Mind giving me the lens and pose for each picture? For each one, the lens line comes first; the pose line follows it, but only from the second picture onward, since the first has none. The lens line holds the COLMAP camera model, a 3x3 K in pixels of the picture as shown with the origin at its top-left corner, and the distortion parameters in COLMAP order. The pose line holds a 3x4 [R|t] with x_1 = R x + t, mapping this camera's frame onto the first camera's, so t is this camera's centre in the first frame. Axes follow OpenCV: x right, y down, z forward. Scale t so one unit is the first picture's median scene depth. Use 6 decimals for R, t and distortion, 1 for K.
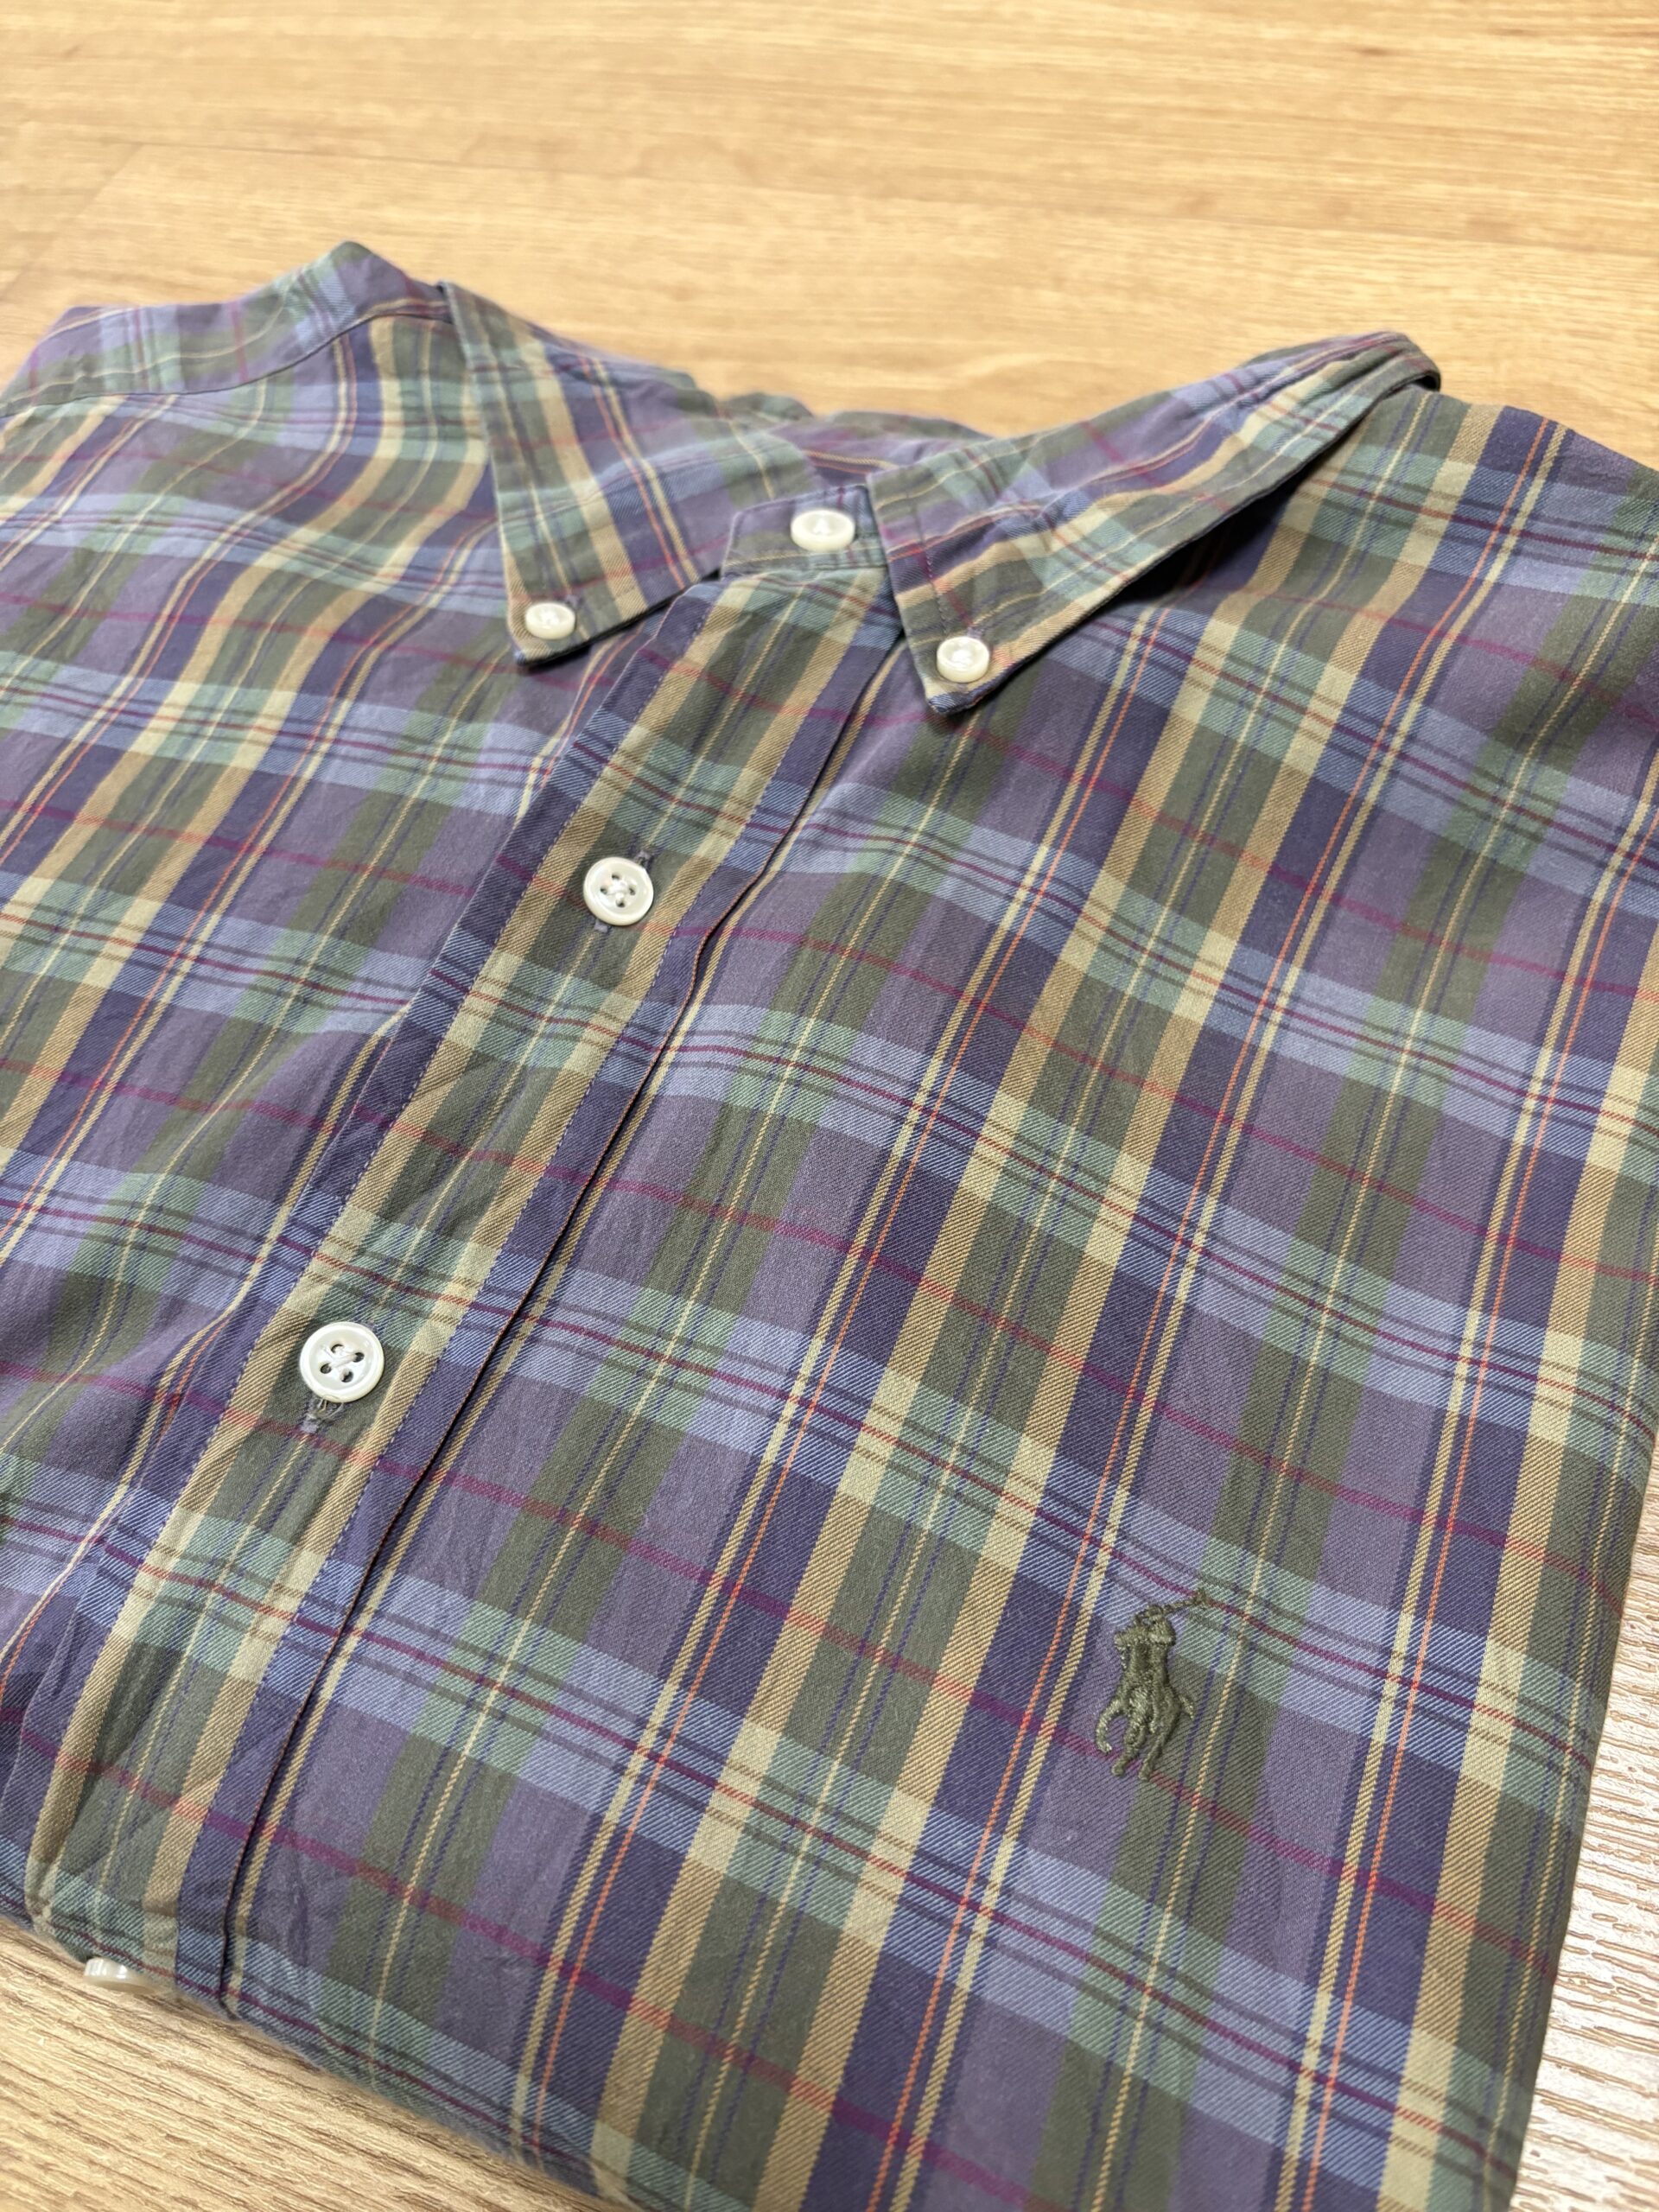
lens RADIAL K [[1738.5, 0, 829.5], [0, 1738.5, 1106.0], [0, 0, 1]] dist [-0.003269, -0.002678]
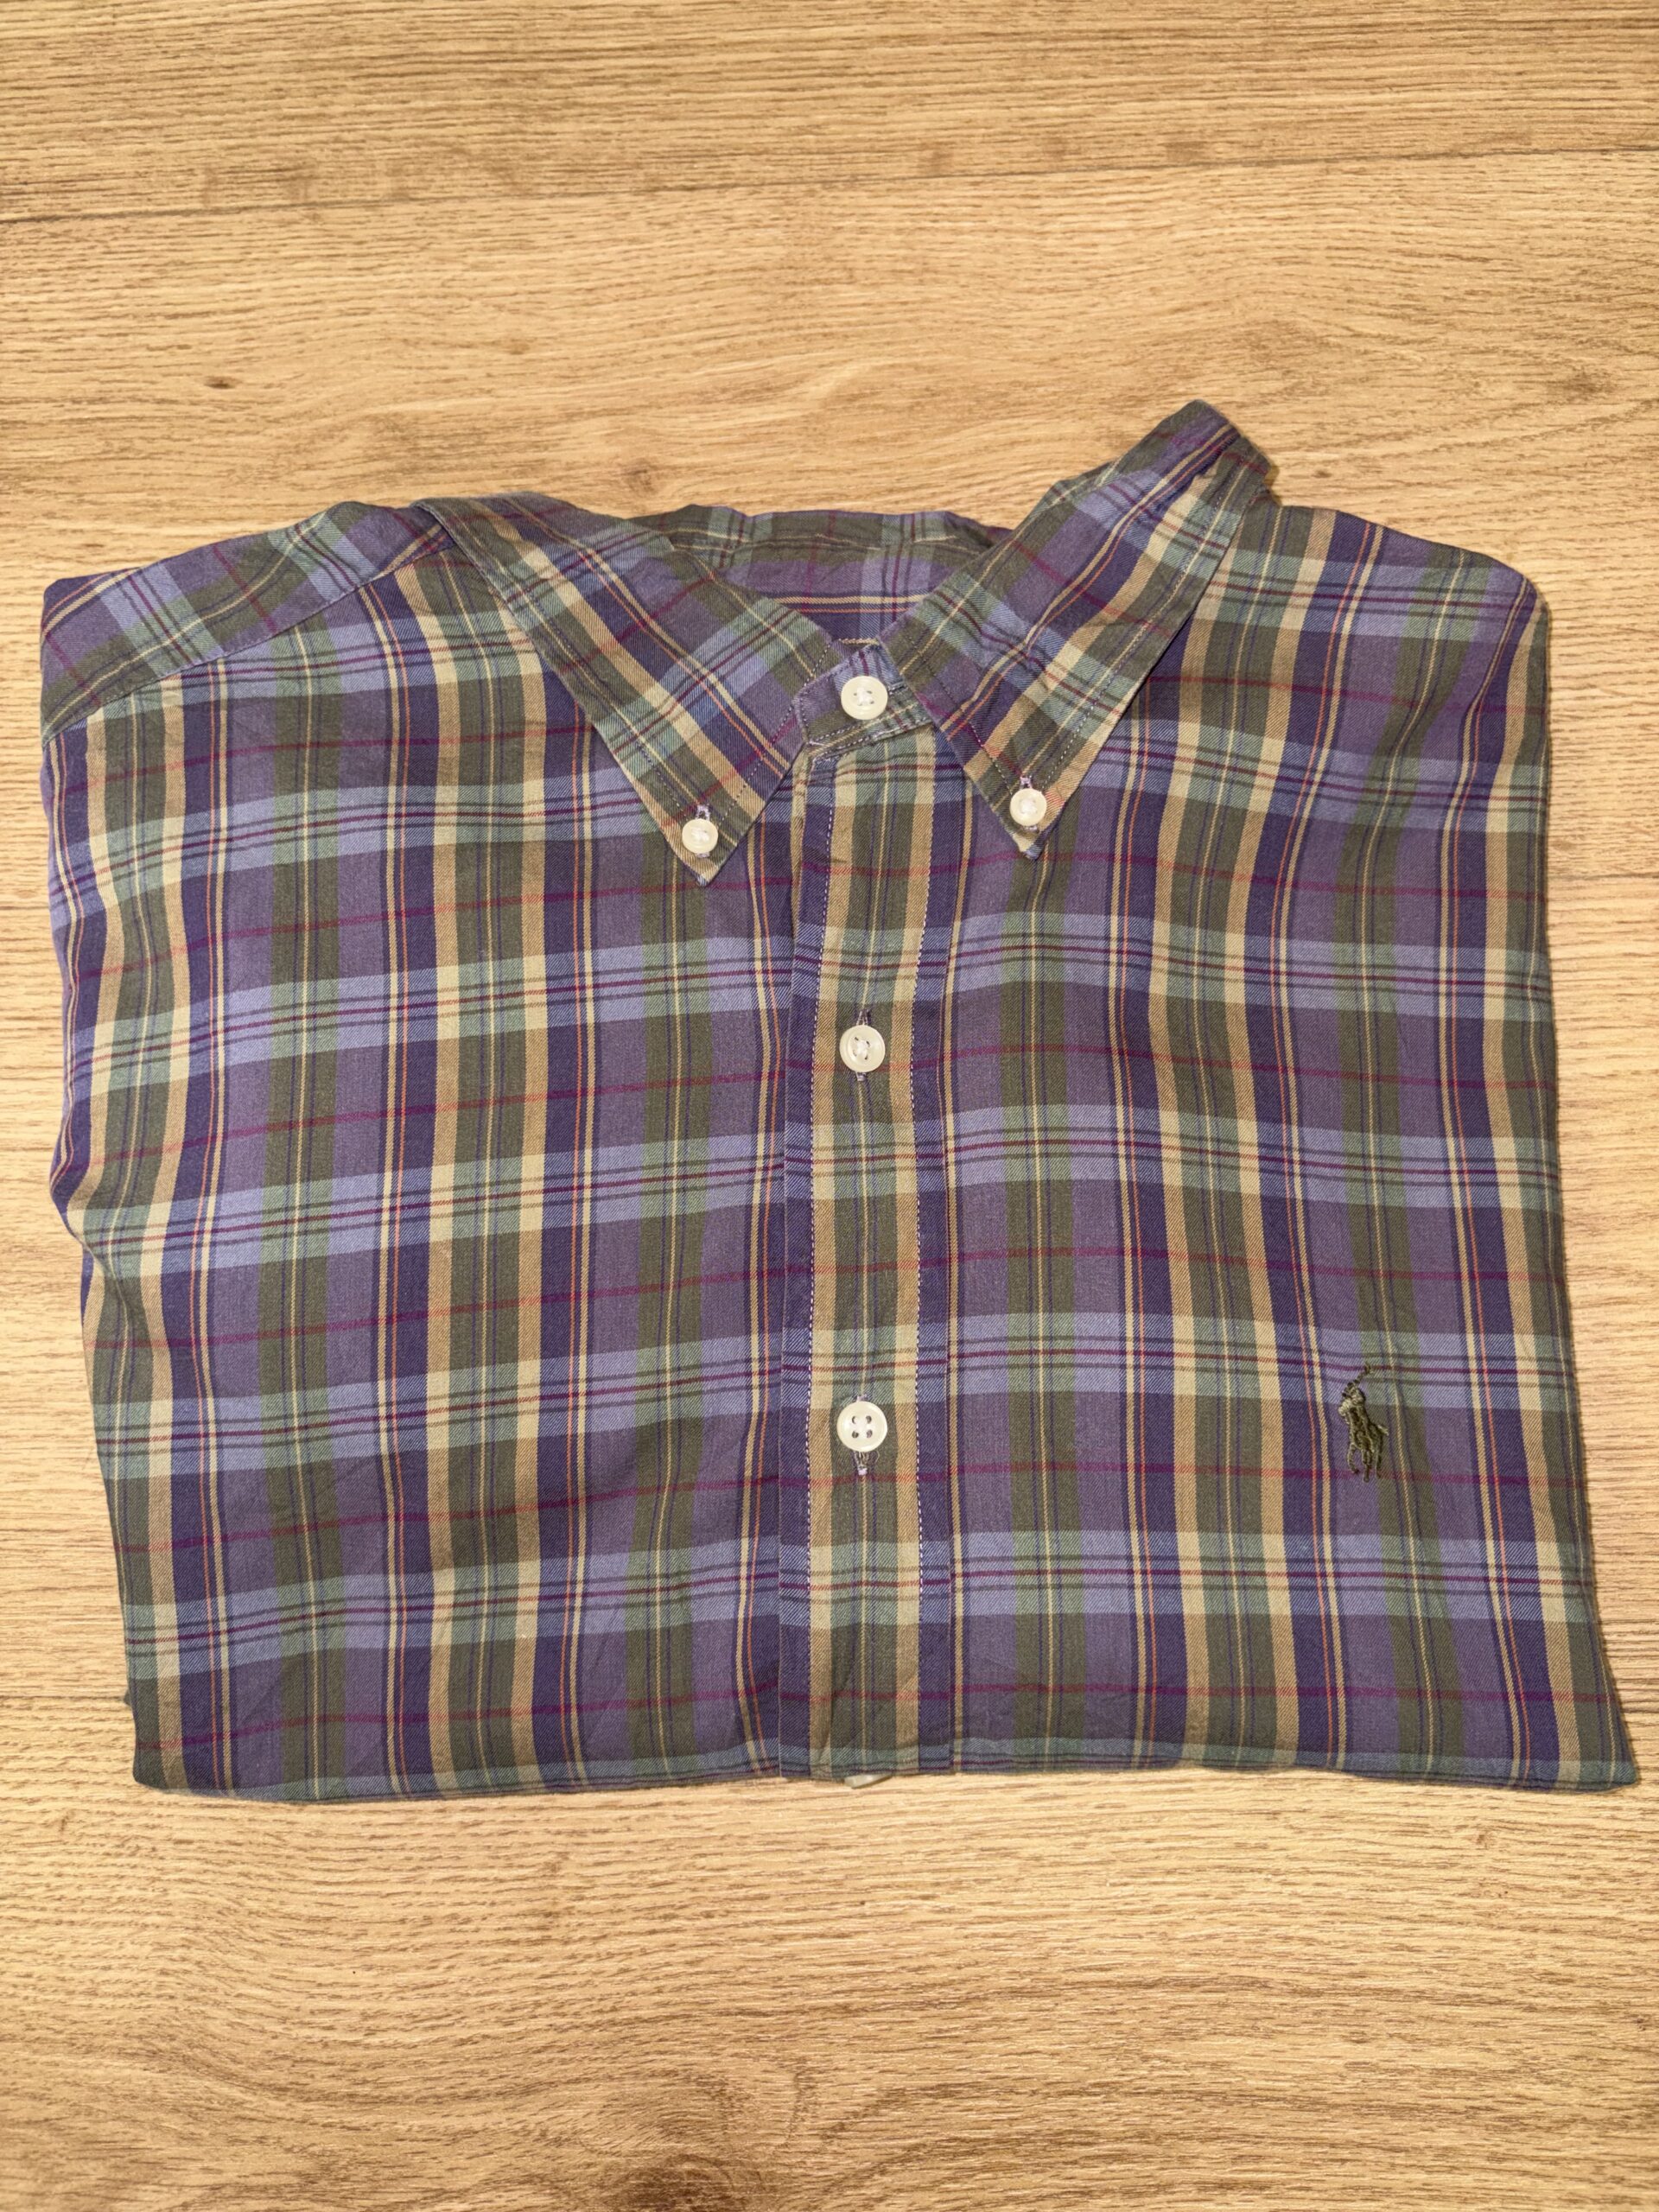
lens RADIAL K [[1660.6, 0, 829.5], [0, 1660.6, 1106.0], [0, 0, 1]] dist [0.007104, 0.001646]
pose [[0.922947, -0.352918, 0.153683, -0.378087], [0.277590, 0.886826, 0.369436, -0.602295], [-0.266671, -0.298309, 0.916460, -0.278879]]
